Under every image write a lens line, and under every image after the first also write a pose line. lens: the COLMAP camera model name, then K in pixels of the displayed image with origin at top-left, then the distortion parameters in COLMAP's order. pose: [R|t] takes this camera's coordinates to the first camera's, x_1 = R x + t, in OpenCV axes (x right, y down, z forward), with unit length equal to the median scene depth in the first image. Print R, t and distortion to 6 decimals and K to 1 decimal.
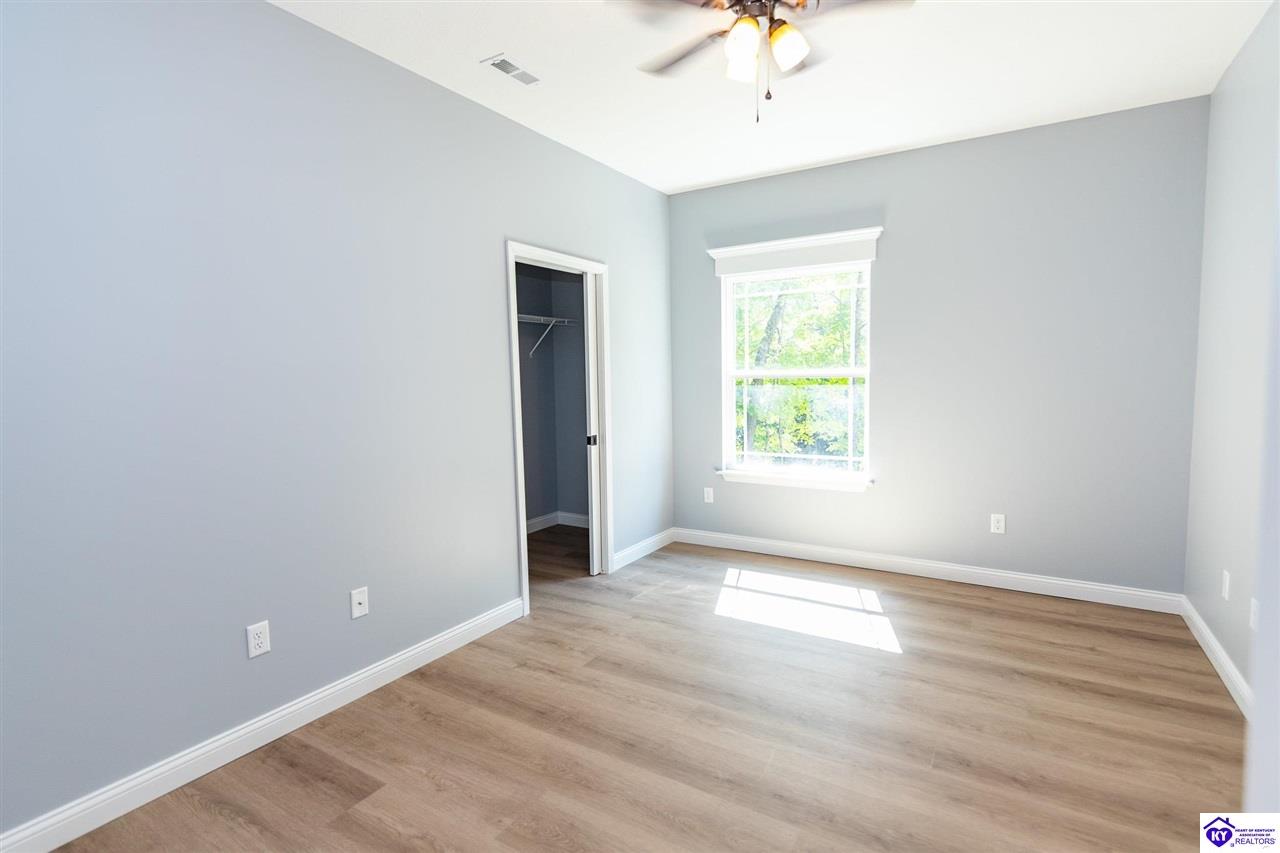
lens RADIAL K [[623.9, 0, 643.3], [0, 623.9, 421.1], [0, 0, 1]] dist [0.003871, 0.000218]
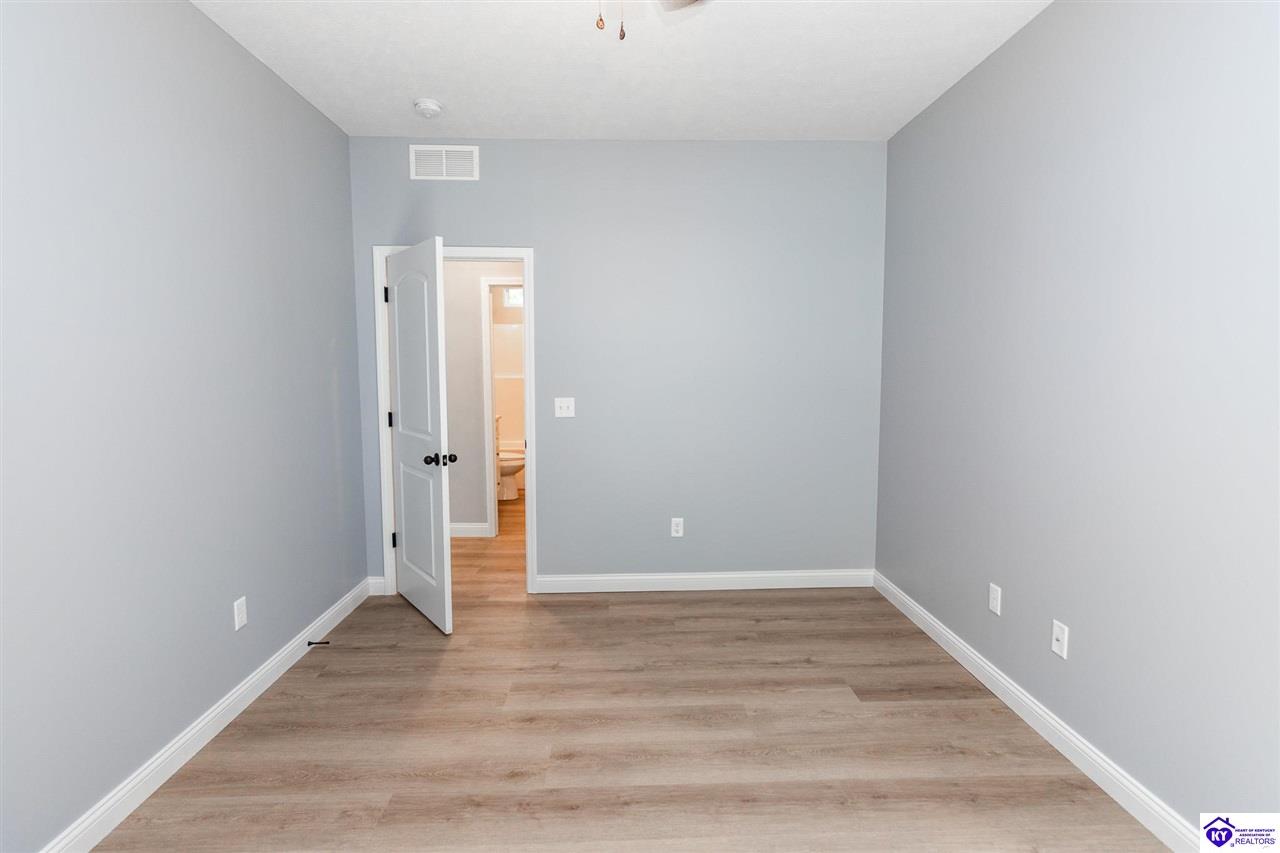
lens RADIAL K [[623.9, 0, 633.4], [0, 623.9, 437.1], [0, 0, 1]] dist [0.003871, 0.000218]
pose [[-0.838828, 0.082933, -0.538043, 0.602148], [-0.024320, 0.981633, 0.189224, -0.163216], [0.543853, 0.171811, -0.821404, 1.707997]]
